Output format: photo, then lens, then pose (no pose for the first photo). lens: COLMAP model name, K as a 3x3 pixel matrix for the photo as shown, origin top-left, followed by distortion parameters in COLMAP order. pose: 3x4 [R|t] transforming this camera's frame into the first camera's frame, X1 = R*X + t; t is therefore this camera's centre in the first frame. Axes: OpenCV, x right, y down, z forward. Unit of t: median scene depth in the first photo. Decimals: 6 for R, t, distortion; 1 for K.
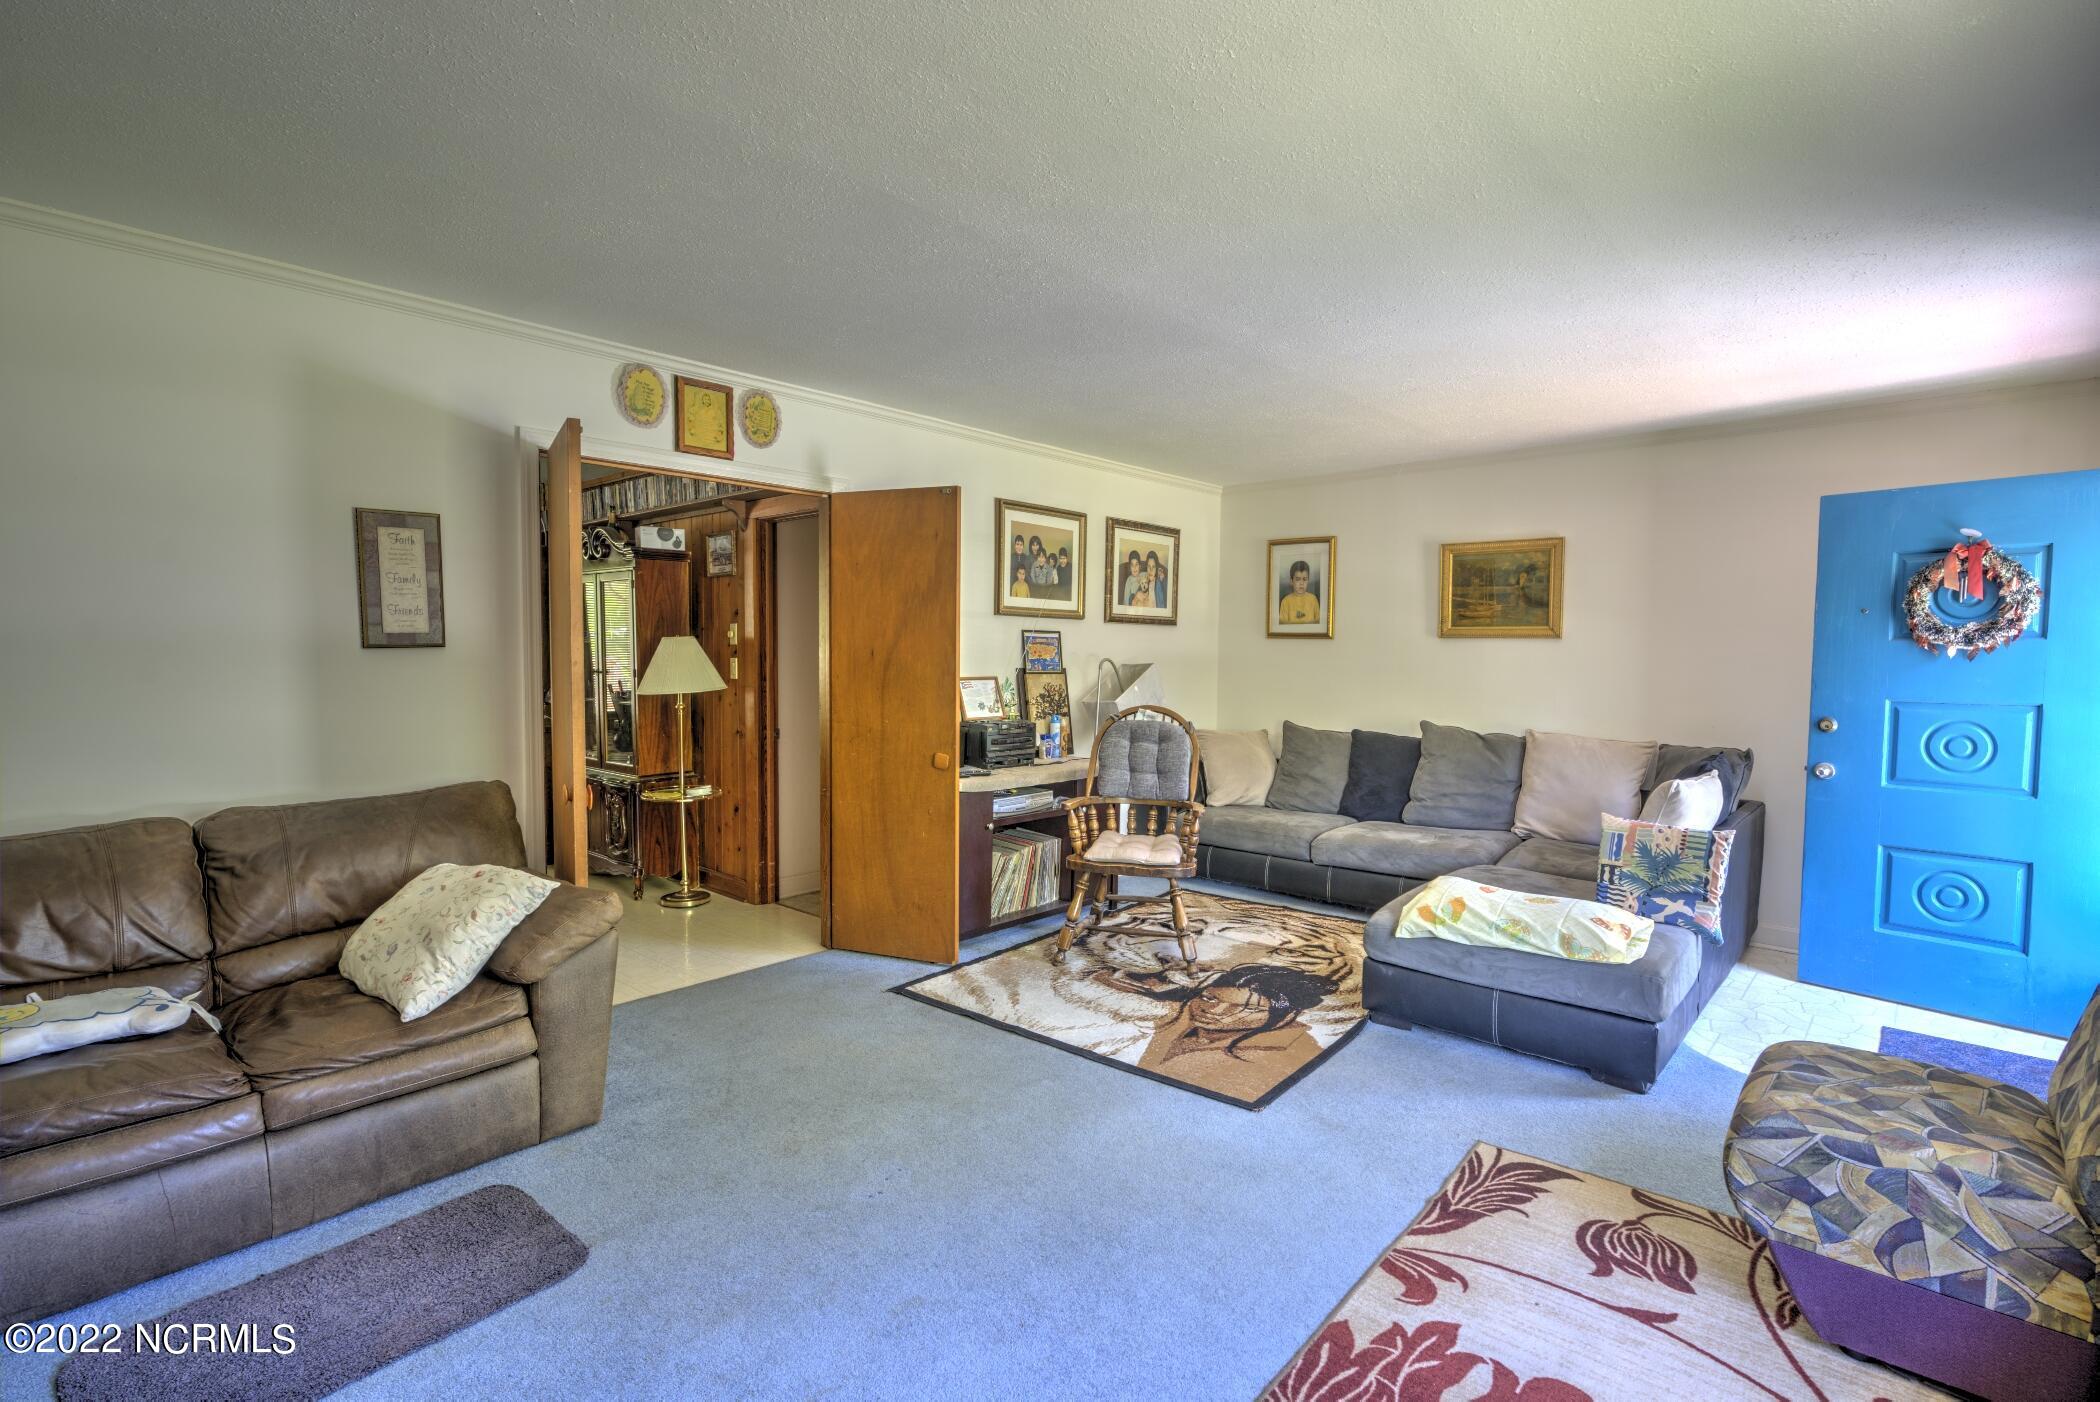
lens RADIAL K [[977.6, 0, 1053.7], [0, 977.6, 709.7], [0, 0, 1]] dist [0.000182, 0.000702]
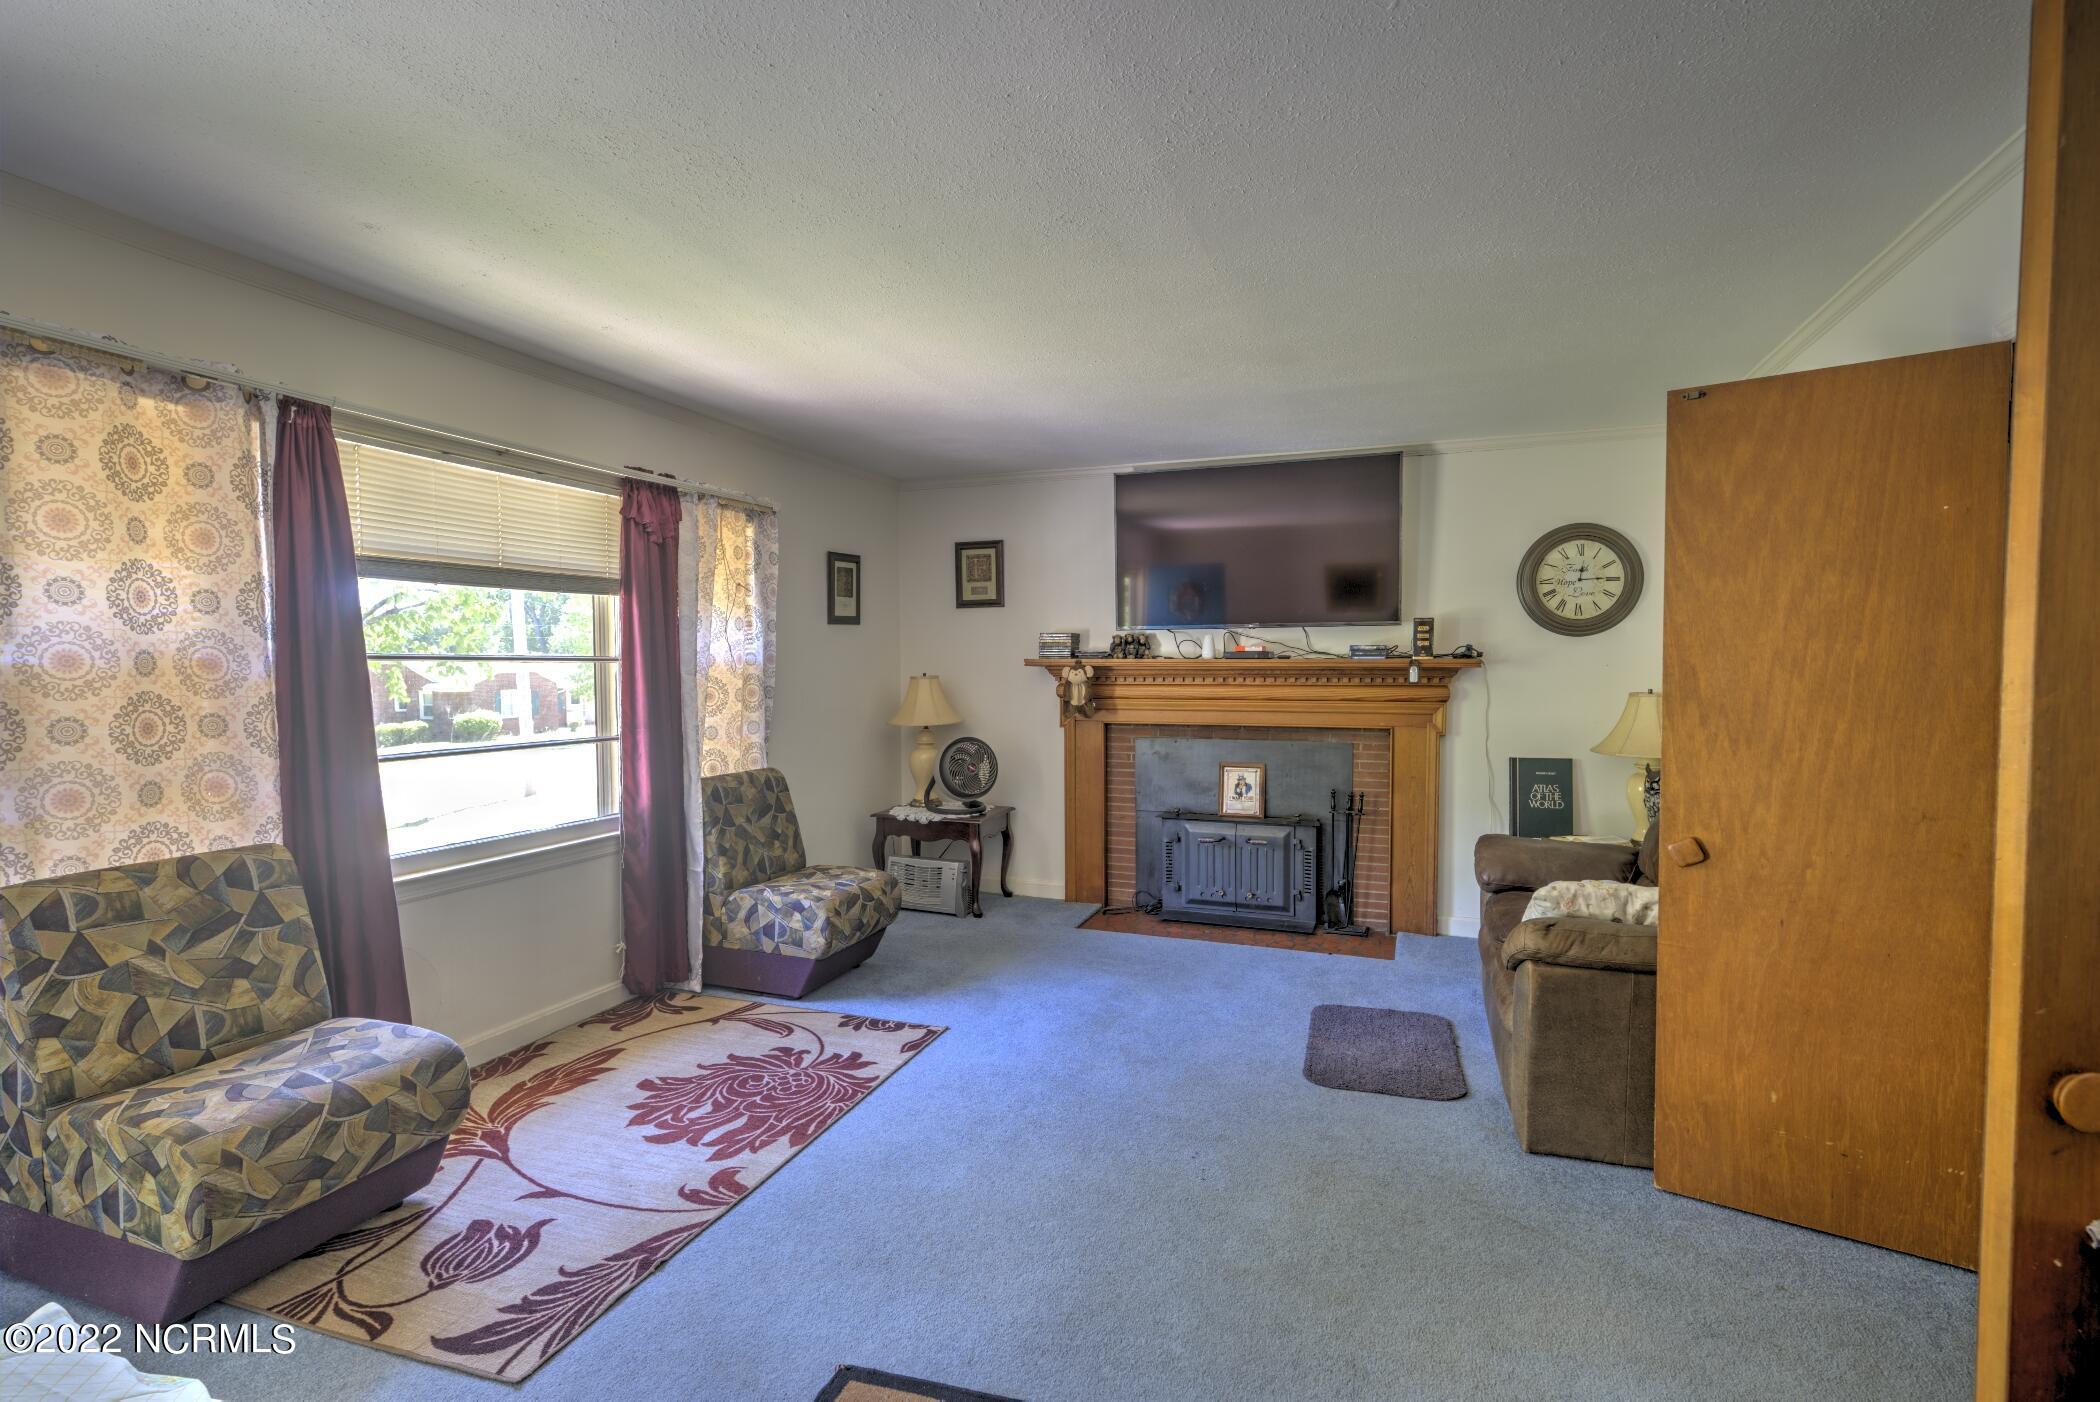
lens RADIAL K [[977.6, 0, 1053.7], [0, 977.6, 703.5], [0, 0, 1]] dist [0.000182, 0.000702]
pose [[-0.927778, 0.007740, -0.373051, 0.379812], [-0.027029, 0.995764, 0.087883, -0.110387], [0.372151, 0.091619, -0.923639, 1.924697]]
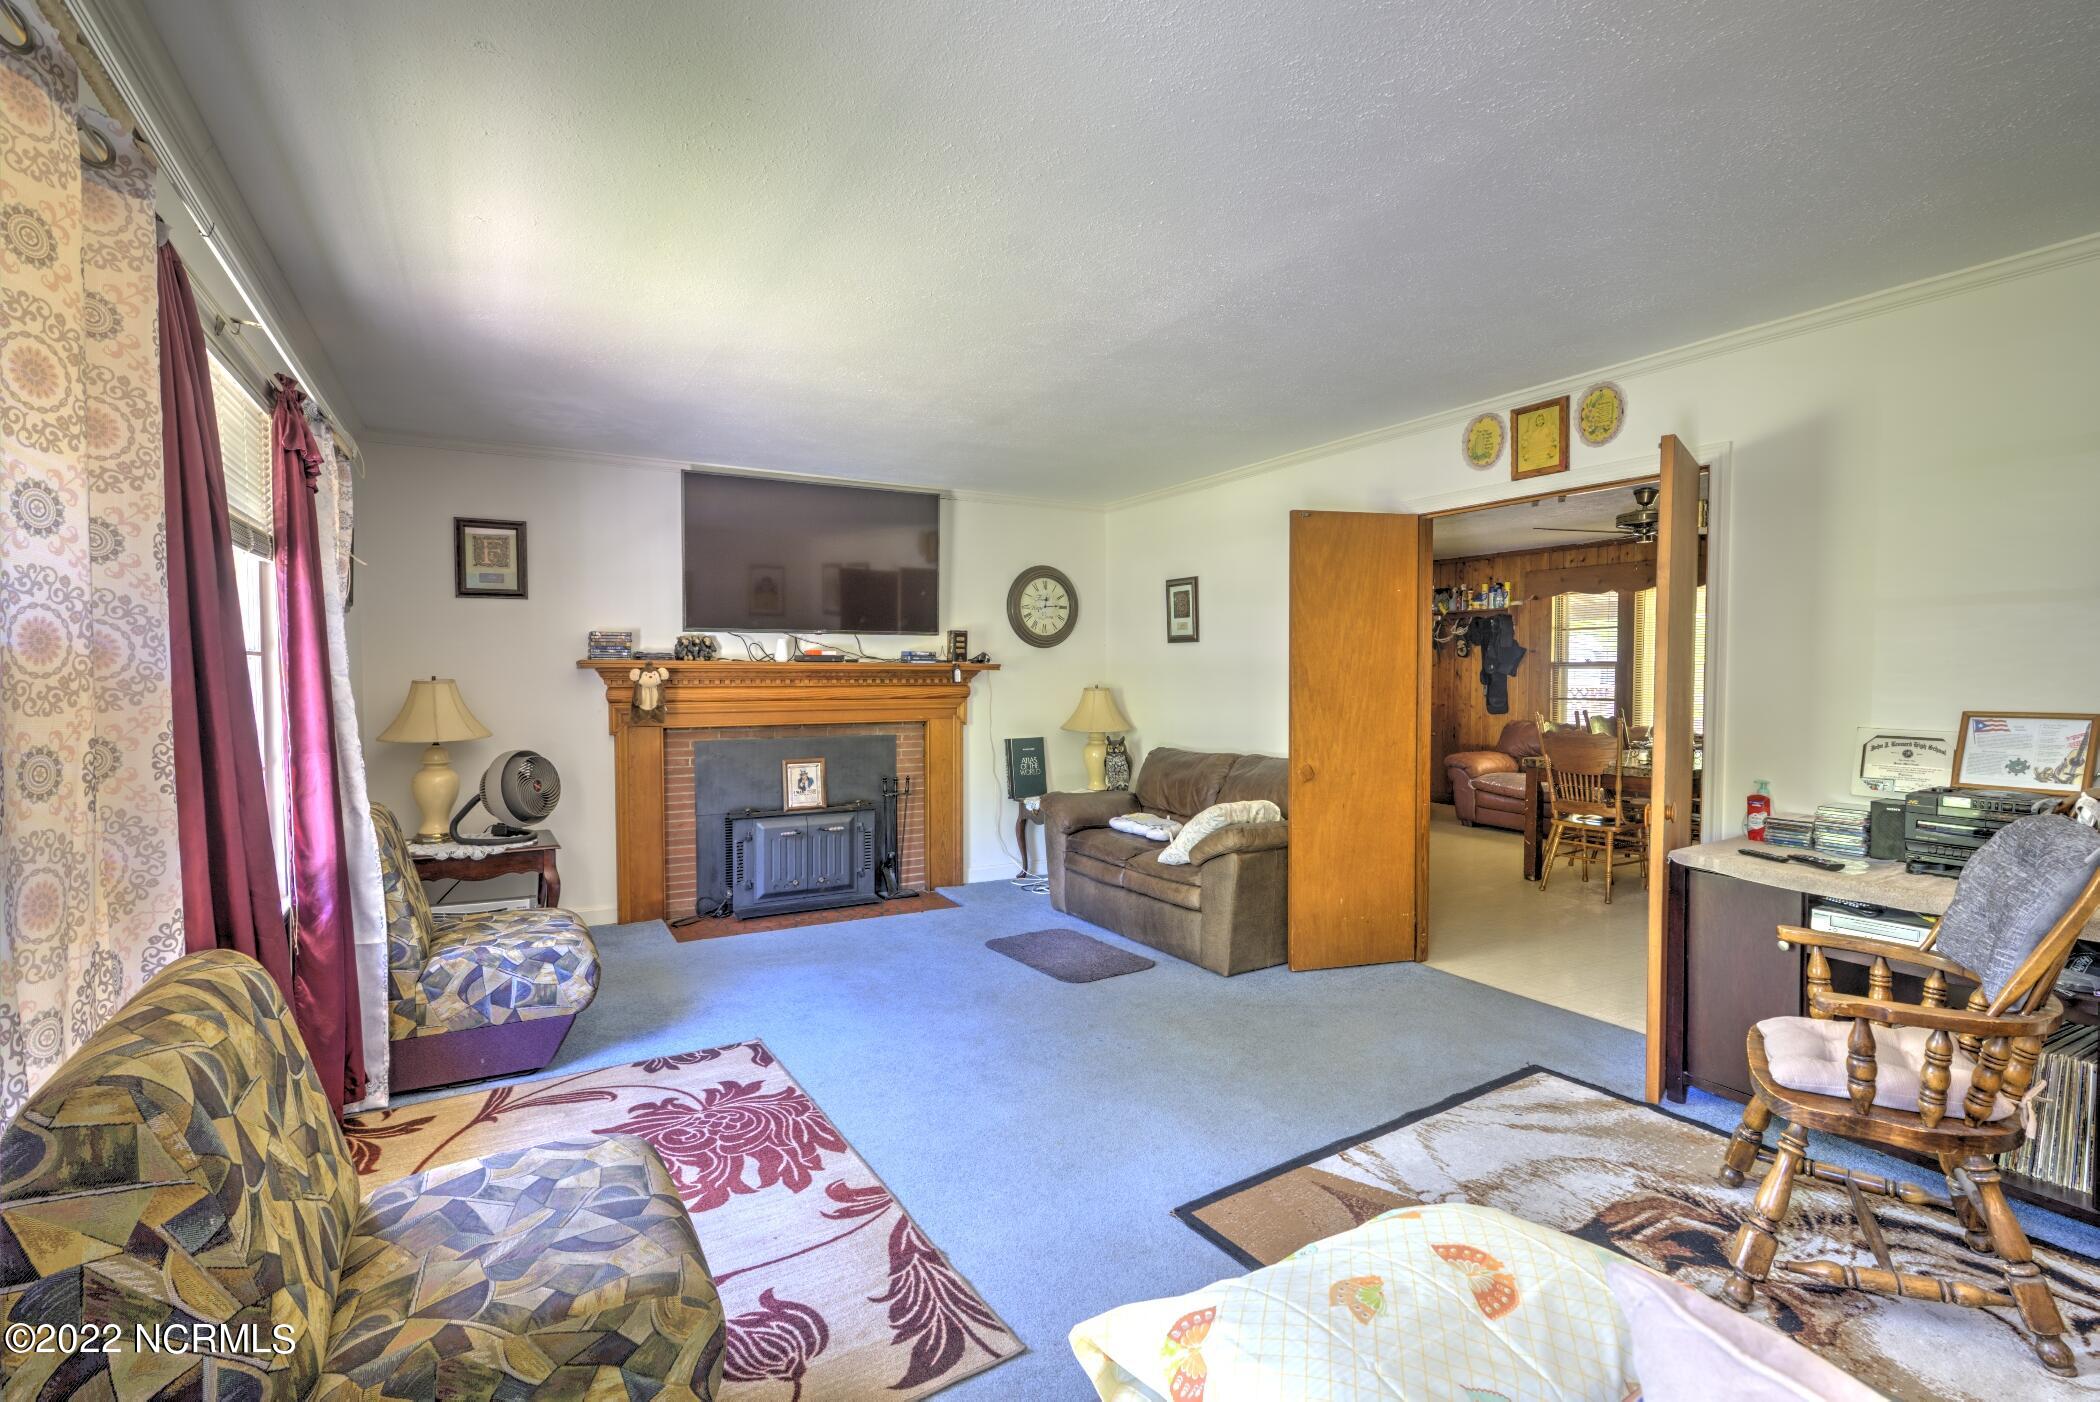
lens RADIAL K [[977.6, 0, 1046.9], [0, 977.6, 702.5], [0, 0, 1]] dist [0.000182, 0.000702]
pose [[-0.307258, 0.021231, -0.951389, 1.220527], [-0.056388, 0.997588, 0.040472, -0.060639], [0.949954, 0.066082, -0.305320, 1.339721]]
